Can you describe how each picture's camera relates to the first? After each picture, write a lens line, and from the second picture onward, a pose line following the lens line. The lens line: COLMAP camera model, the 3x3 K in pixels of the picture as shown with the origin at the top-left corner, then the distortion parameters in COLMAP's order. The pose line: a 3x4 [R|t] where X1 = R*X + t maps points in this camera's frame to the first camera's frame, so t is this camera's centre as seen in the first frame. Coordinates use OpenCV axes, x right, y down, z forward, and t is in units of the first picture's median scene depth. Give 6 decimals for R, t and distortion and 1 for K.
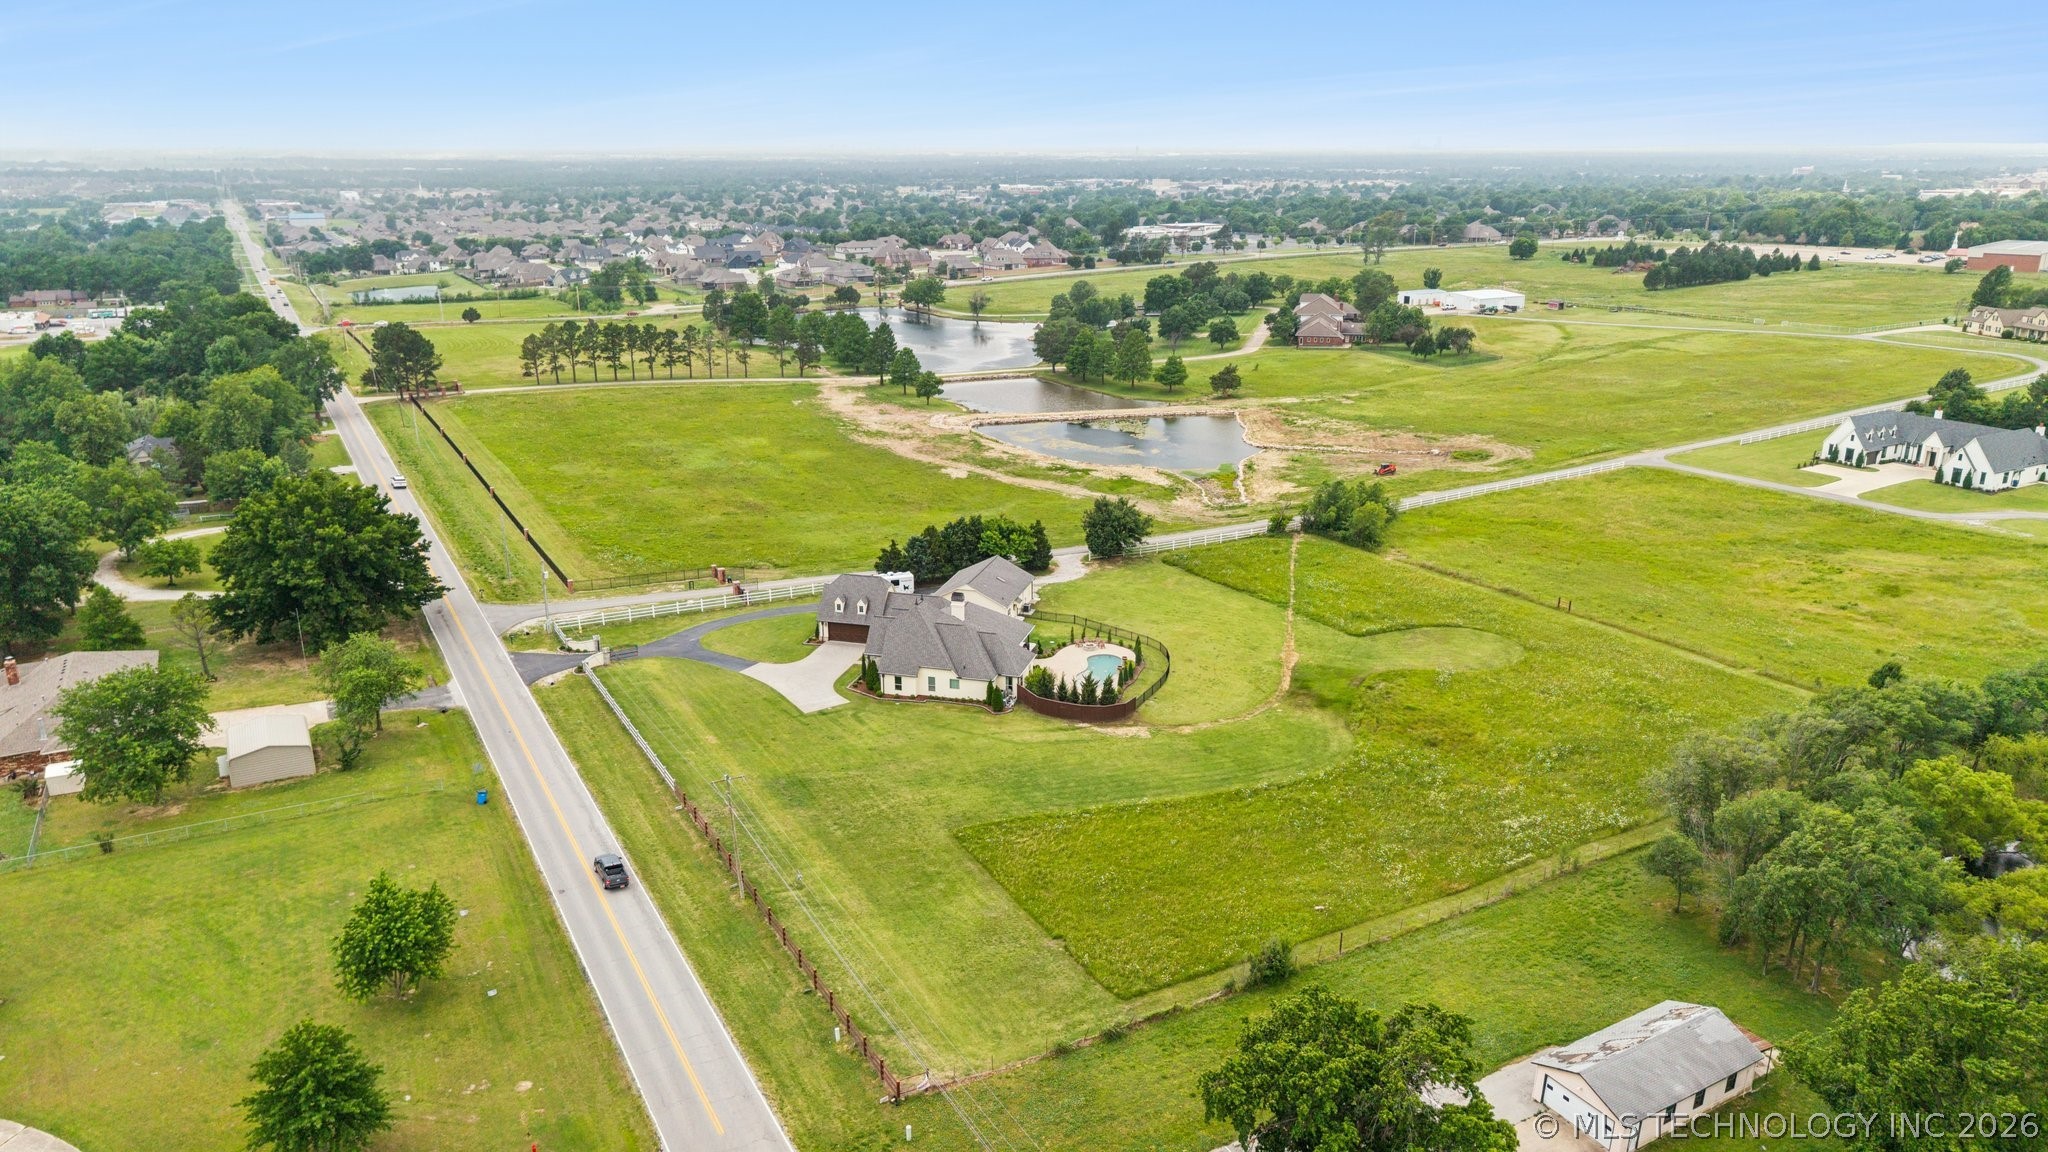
lens RADIAL K [[1363.3, 0, 1024.0], [0, 1363.3, 576.0], [0, 0, 1]] dist [0.076159, -0.112836]
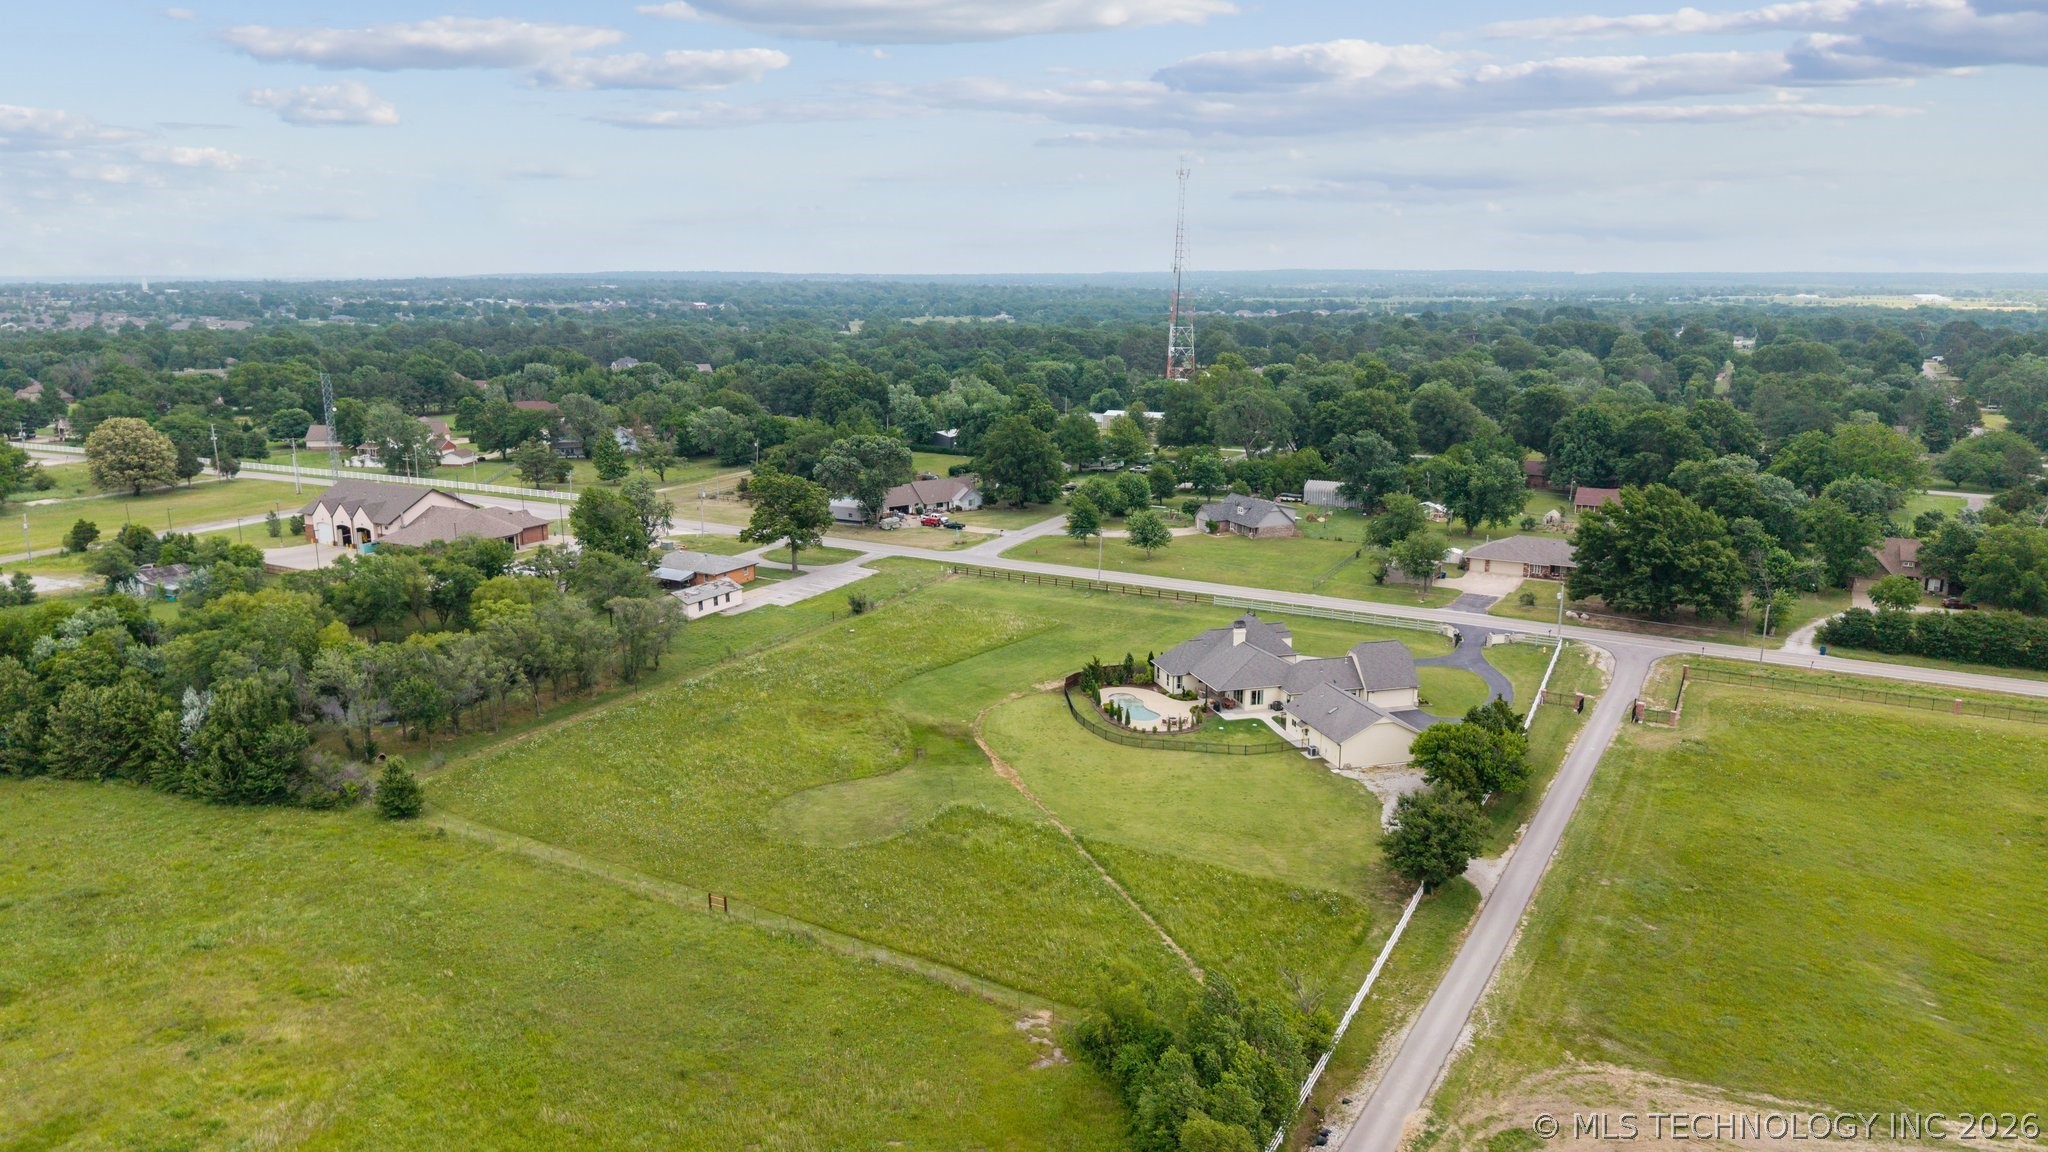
lens RADIAL K [[1363.3, 0, 1024.0], [0, 1363.3, 576.0], [0, 0, 1]] dist [0.076159, -0.112836]
pose [[-0.849913, 0.117301, -0.513701, 0.700416], [-0.154654, 0.876437, 0.456004, -0.525429], [0.503716, 0.467010, -0.726754, 1.756444]]
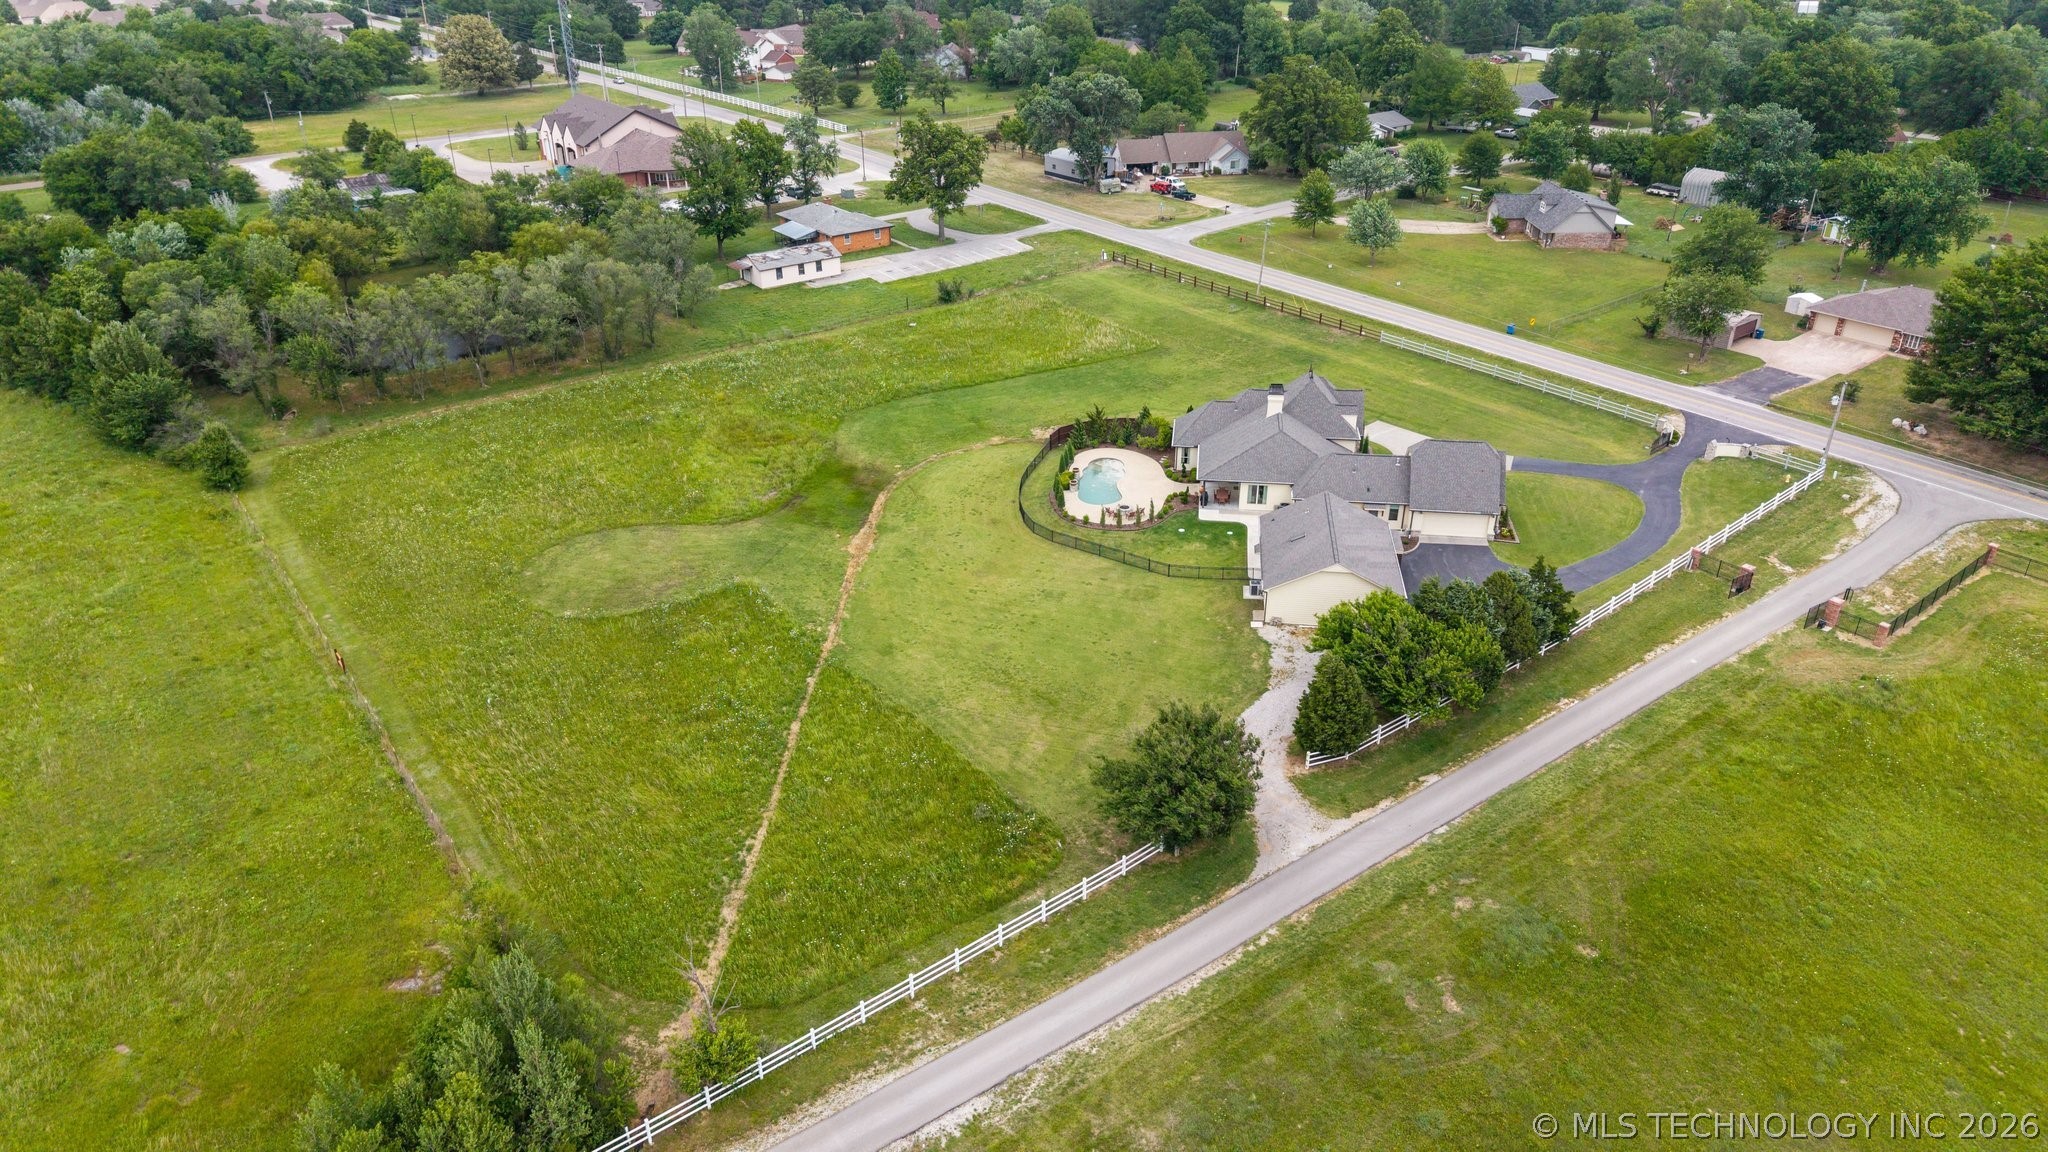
lens RADIAL K [[1364.7, 0, 1024.0], [0, 1364.7, 576.0], [0, 0, 1]] dist [0.030599, -0.031239]
pose [[-0.990031, 0.070977, -0.121660, 0.214968], [-0.035740, 0.708891, 0.704412, -0.493109], [0.136240, 0.701738, -0.699287, 1.671905]]
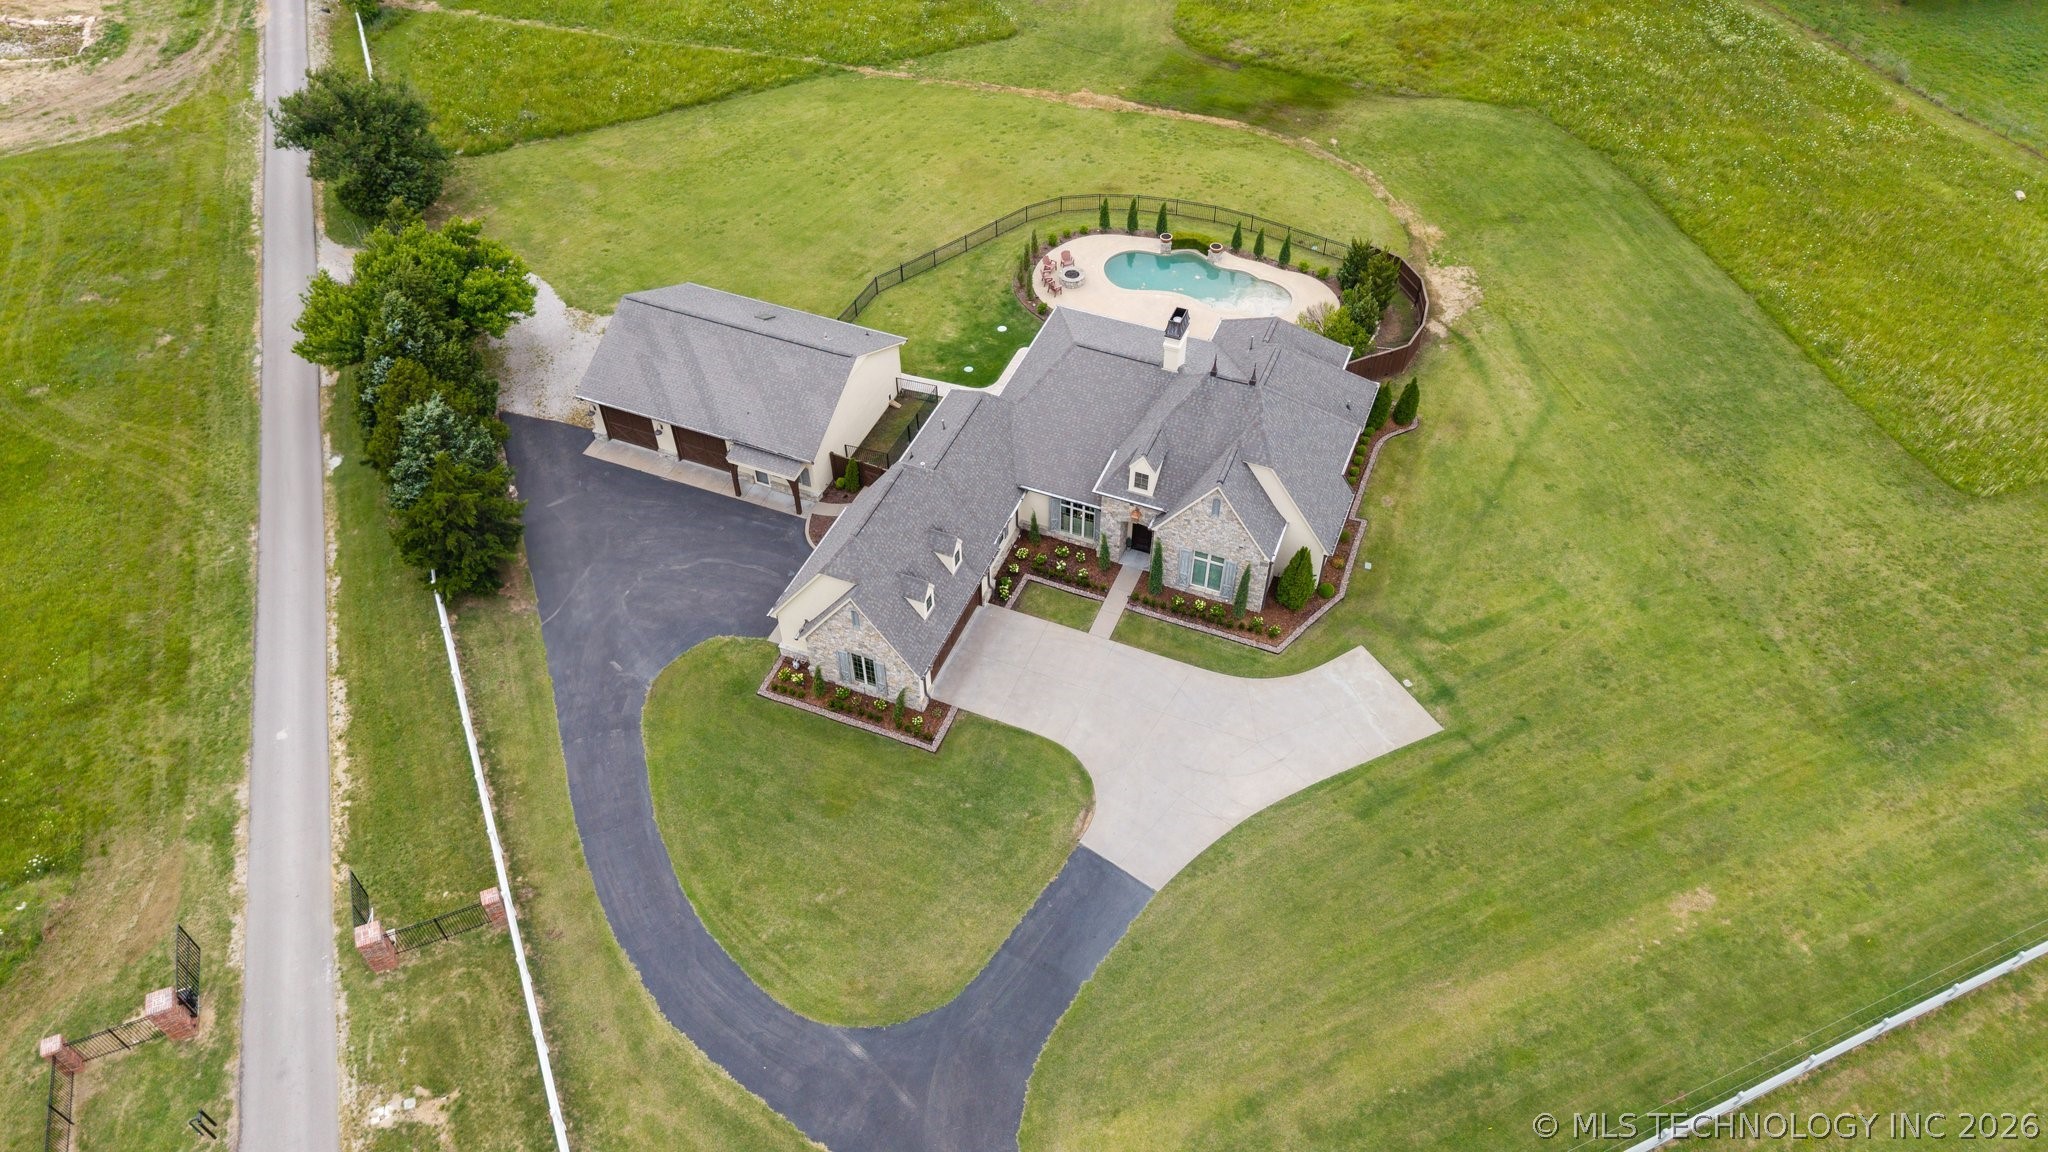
lens RADIAL K [[1364.7, 0, 1024.0], [0, 1364.7, 576.0], [0, 0, 1]] dist [0.030599, -0.031239]
pose [[0.112455, -0.722170, 0.682513, -0.401346], [0.296185, 0.680008, 0.670719, -0.229260], [-0.948487, 0.126724, 0.290366, 0.953766]]
